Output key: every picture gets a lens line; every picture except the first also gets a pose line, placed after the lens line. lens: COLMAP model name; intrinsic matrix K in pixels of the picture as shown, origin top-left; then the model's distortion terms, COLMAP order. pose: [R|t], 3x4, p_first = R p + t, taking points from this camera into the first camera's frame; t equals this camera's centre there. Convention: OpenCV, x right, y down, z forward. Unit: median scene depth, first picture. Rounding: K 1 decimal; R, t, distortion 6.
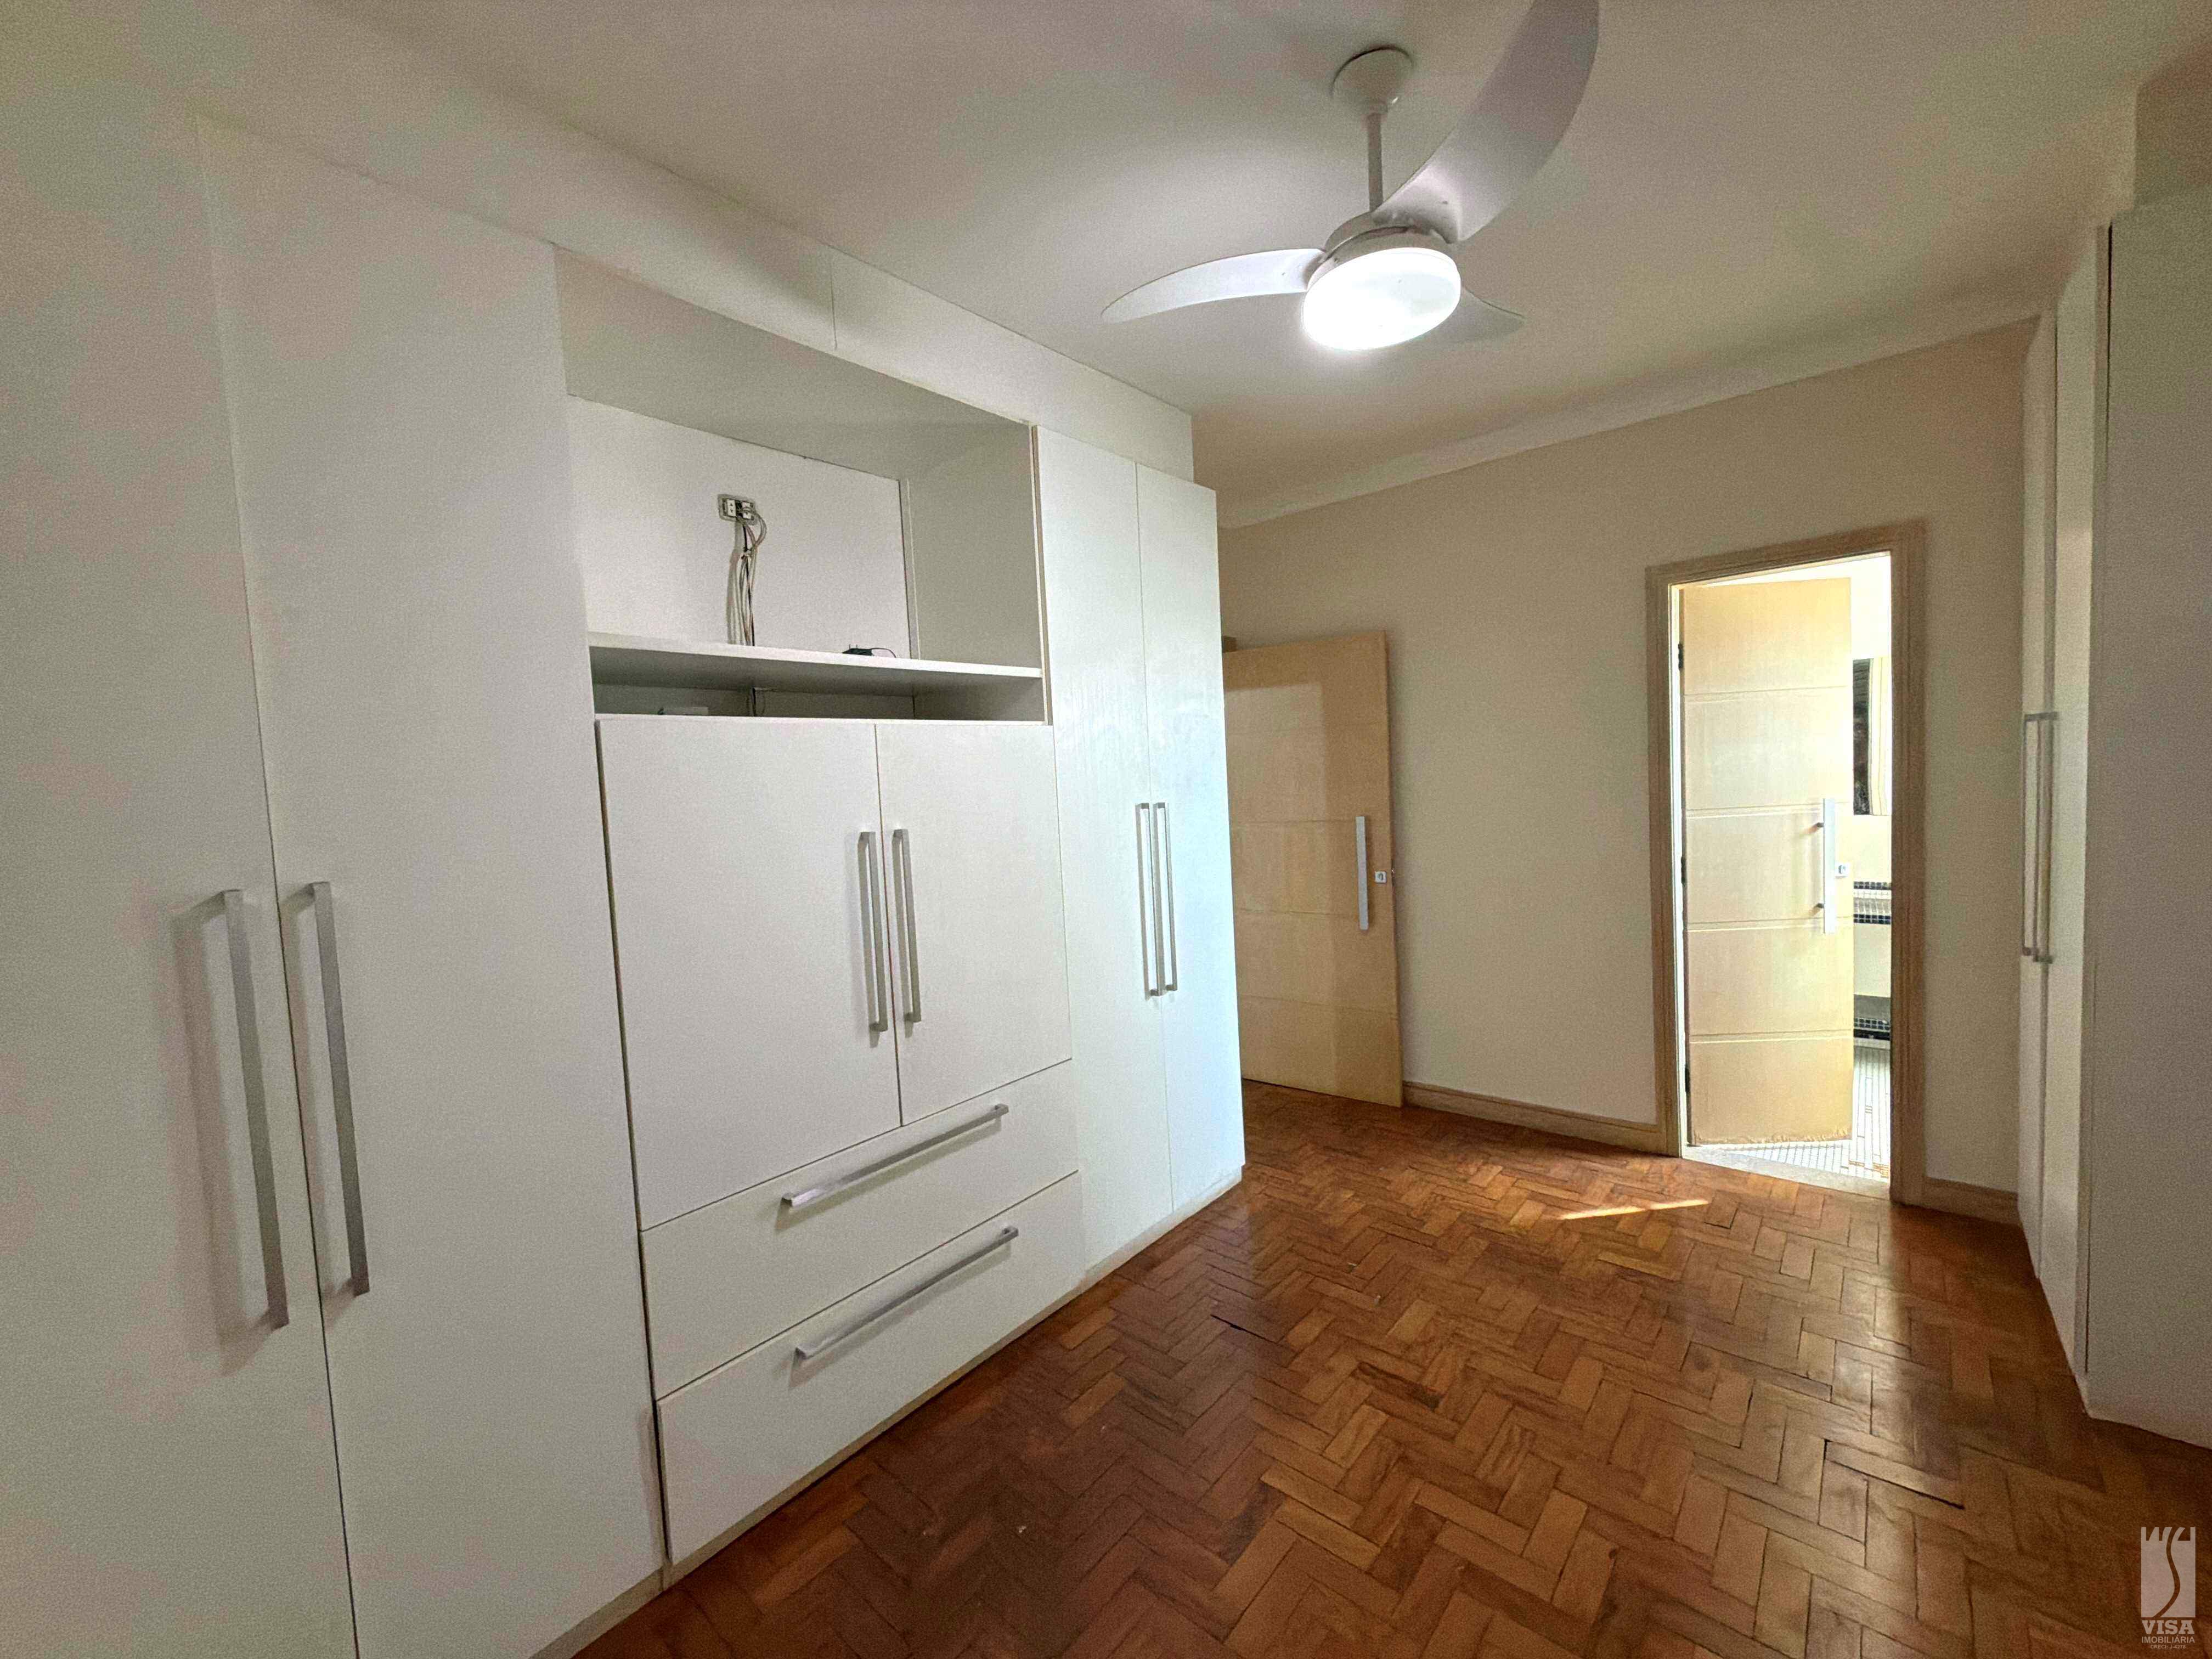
lens RADIAL K [[881.4, 0, 1104.5], [0, 881.4, 827.0], [0, 0, 1]] dist [0.000072, -0.000213]
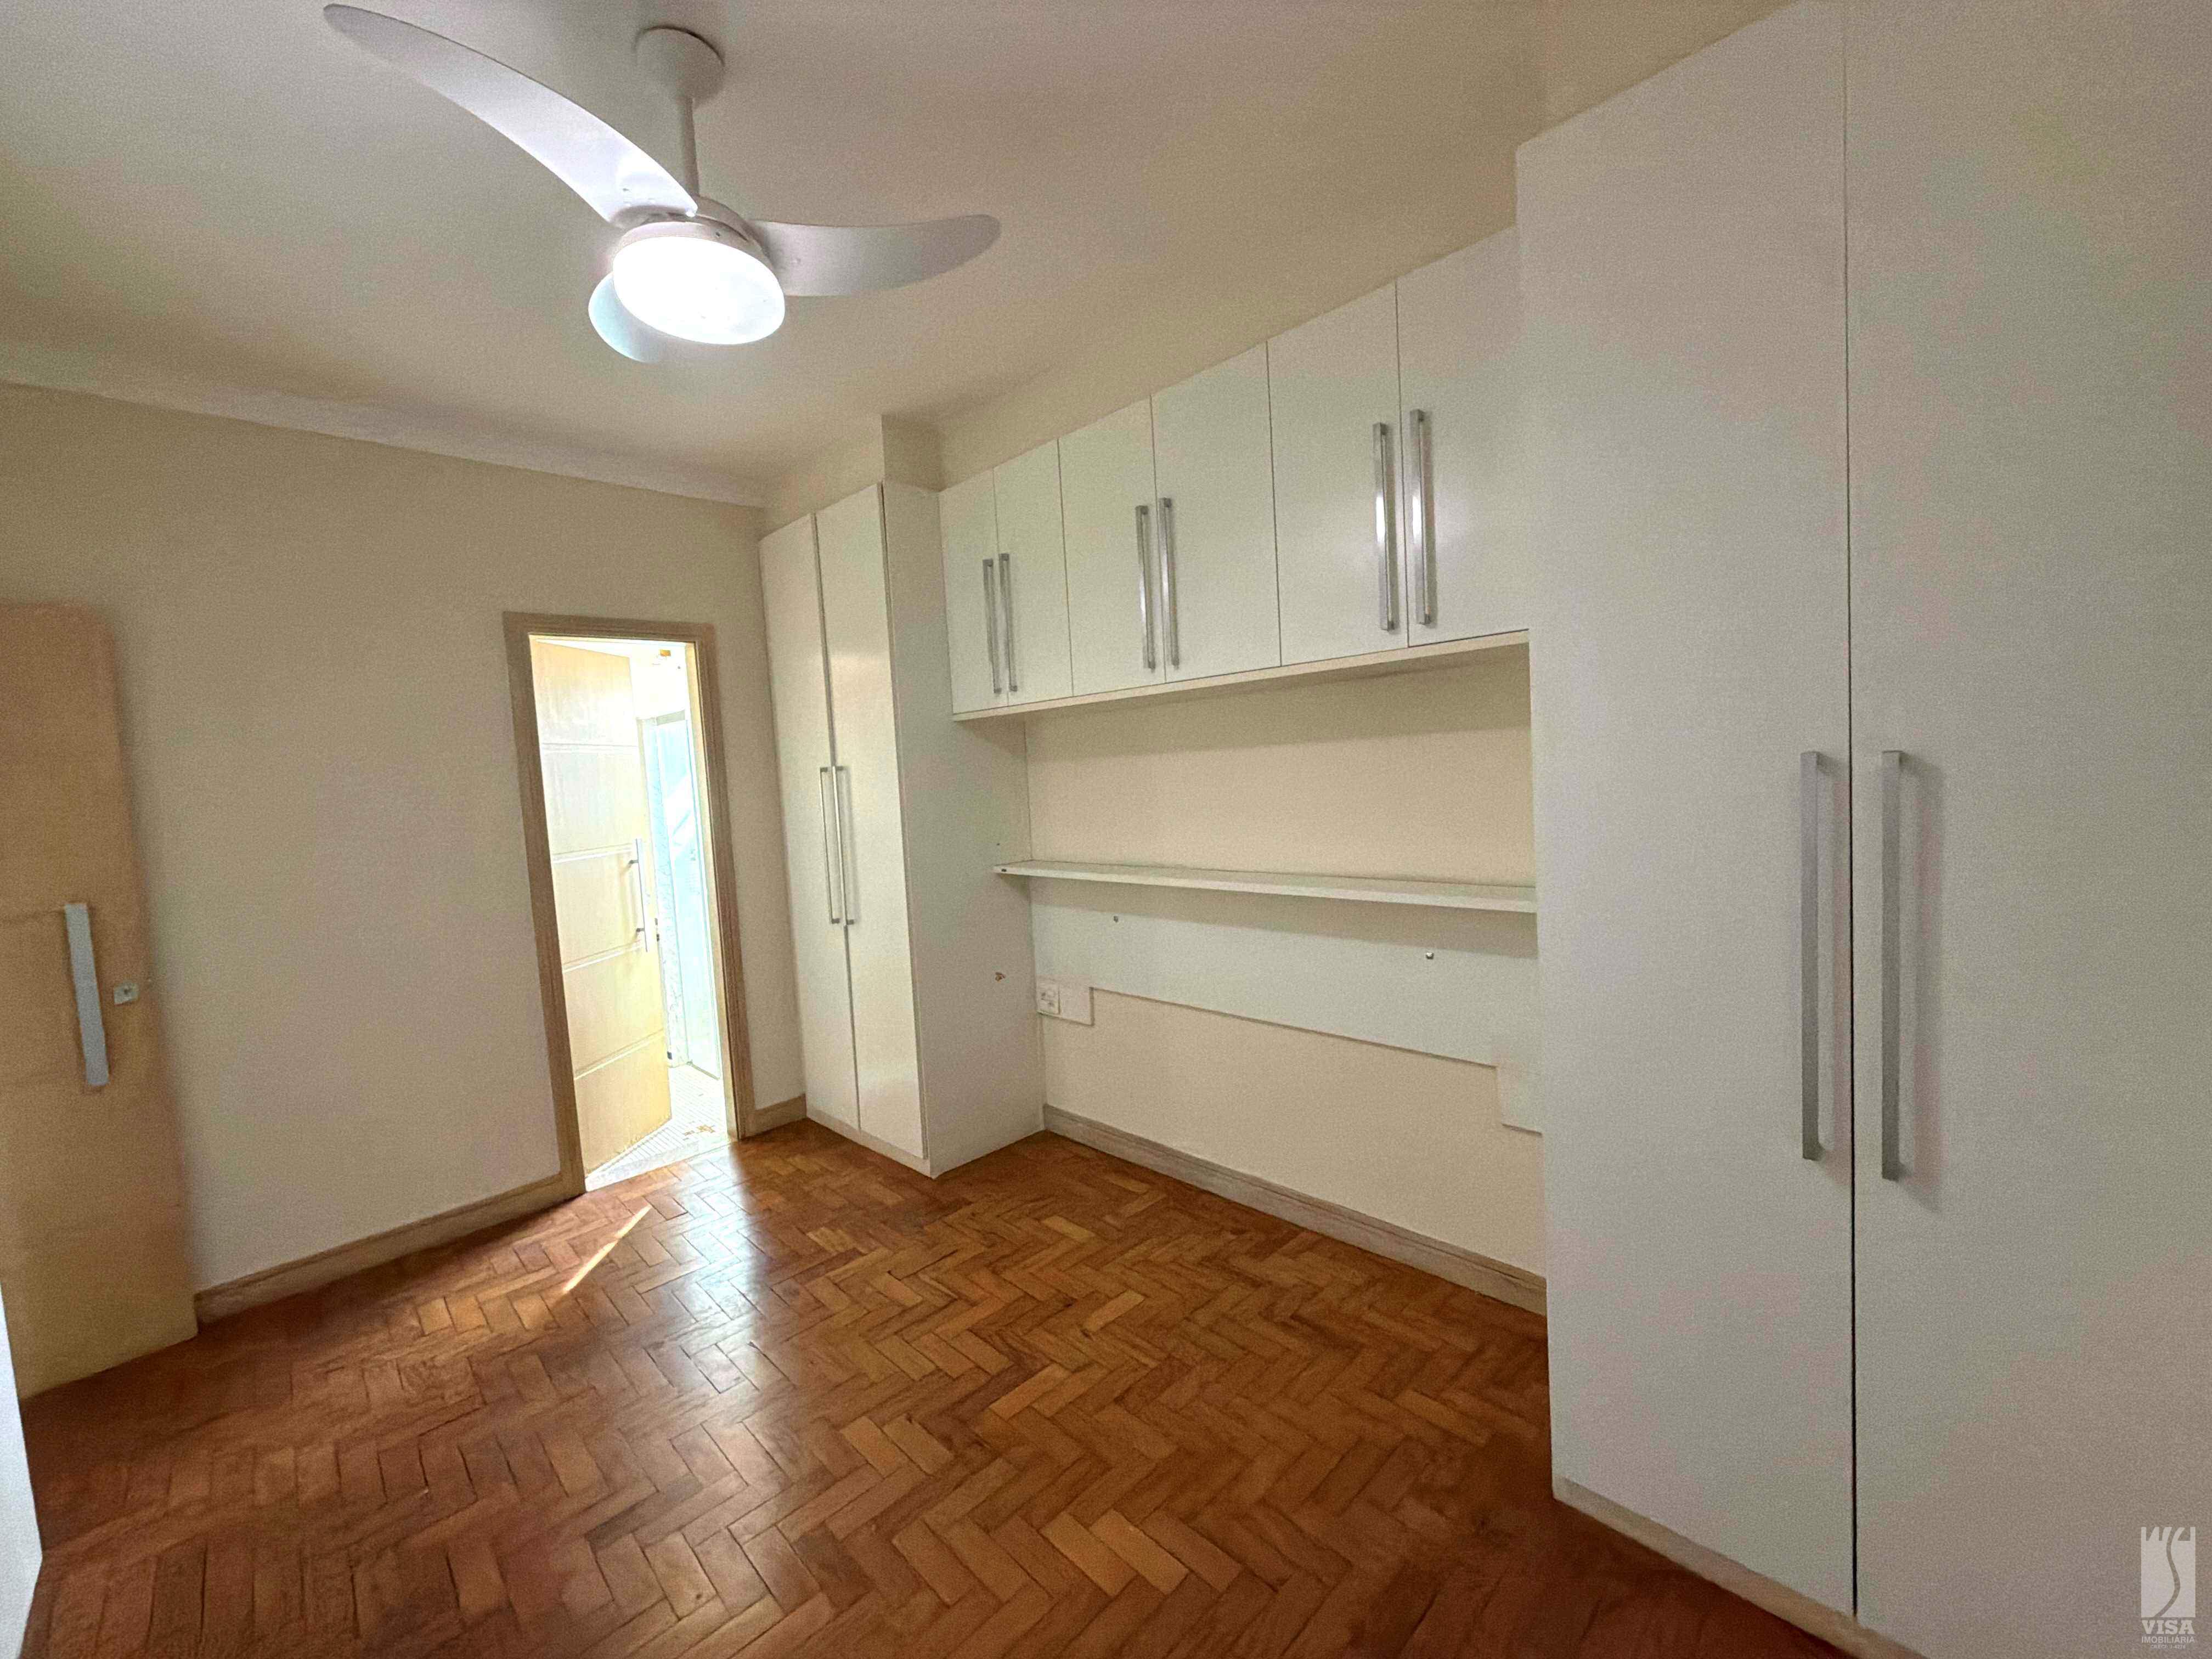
lens RADIAL K [[881.4, 0, 1099.5], [0, 881.4, 824.9], [0, 0, 1]] dist [0.000072, -0.000213]
pose [[0.079951, -0.014031, 0.996700, -0.348949], [0.114773, 0.993380, 0.004778, 0.016794], [-0.990169, 0.114012, 0.081032, 0.311900]]
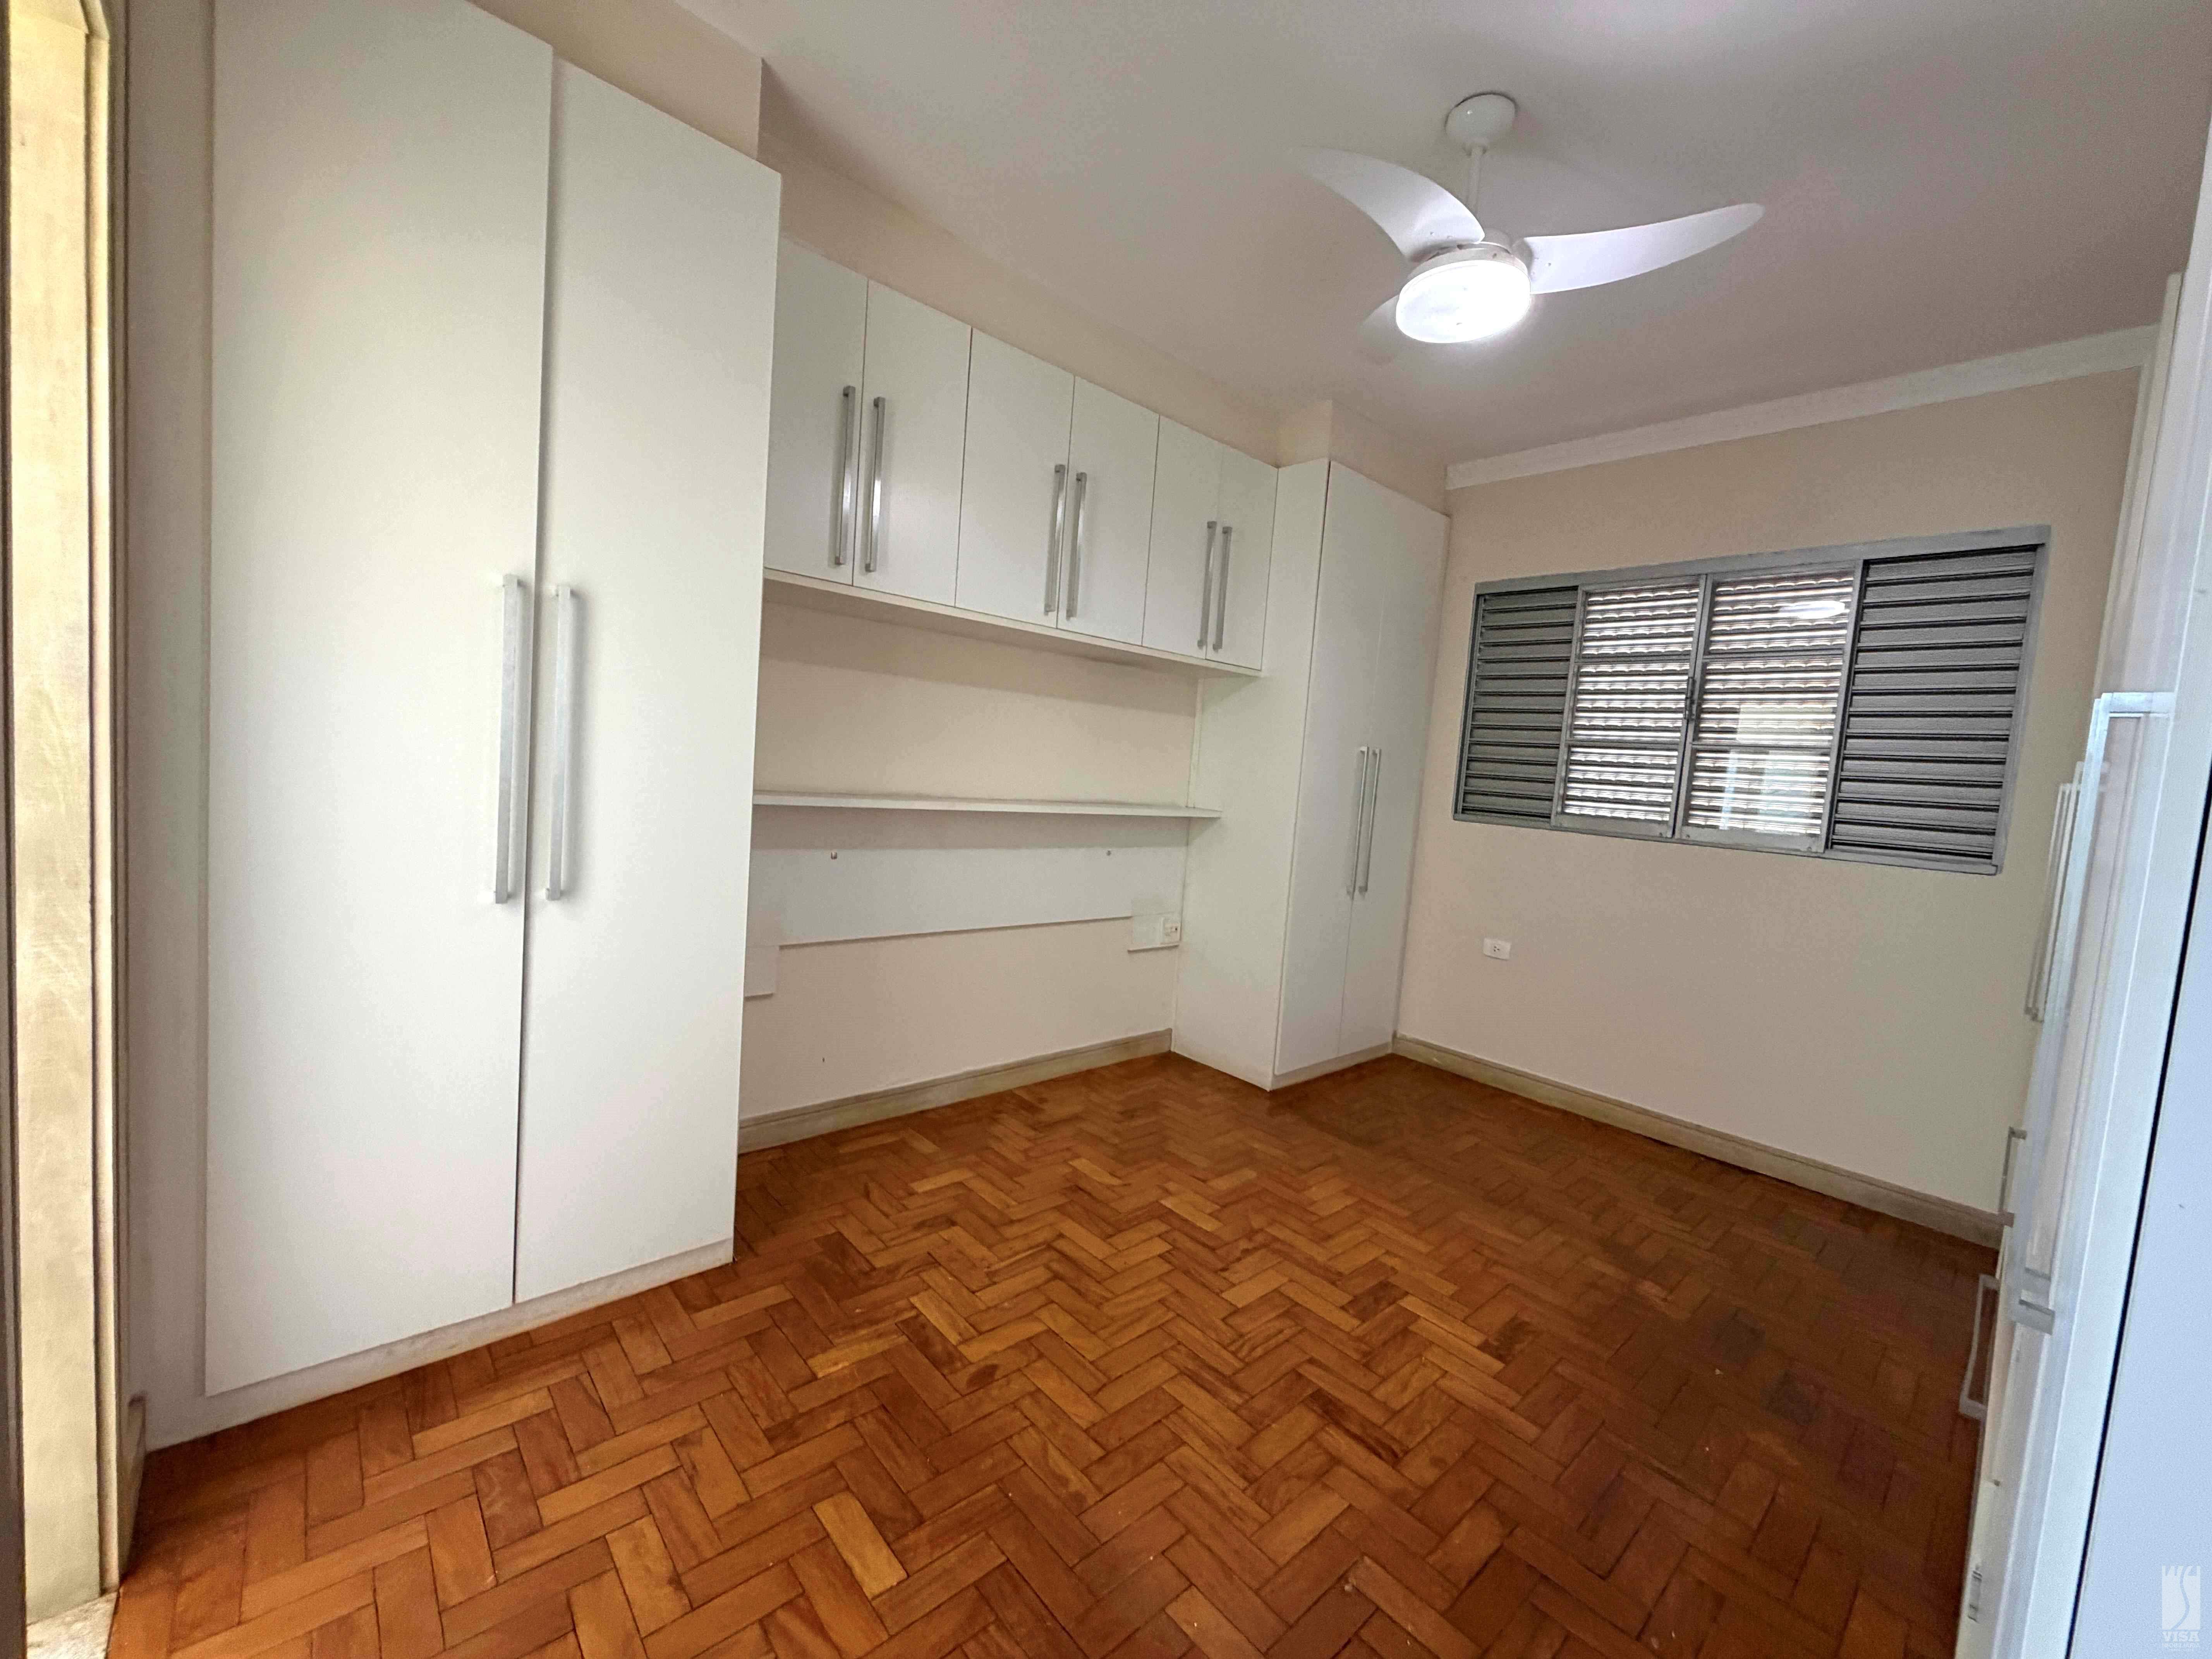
lens RADIAL K [[881.4, 0, 1108.7], [0, 881.4, 826.2], [0, 0, 1]] dist [0.000072, -0.000213]
pose [[-0.993488, -0.027834, 0.110486, 0.356687], [-0.014121, 0.992305, 0.123009, -0.012880], [-0.113060, 0.120648, -0.986236, 1.306819]]
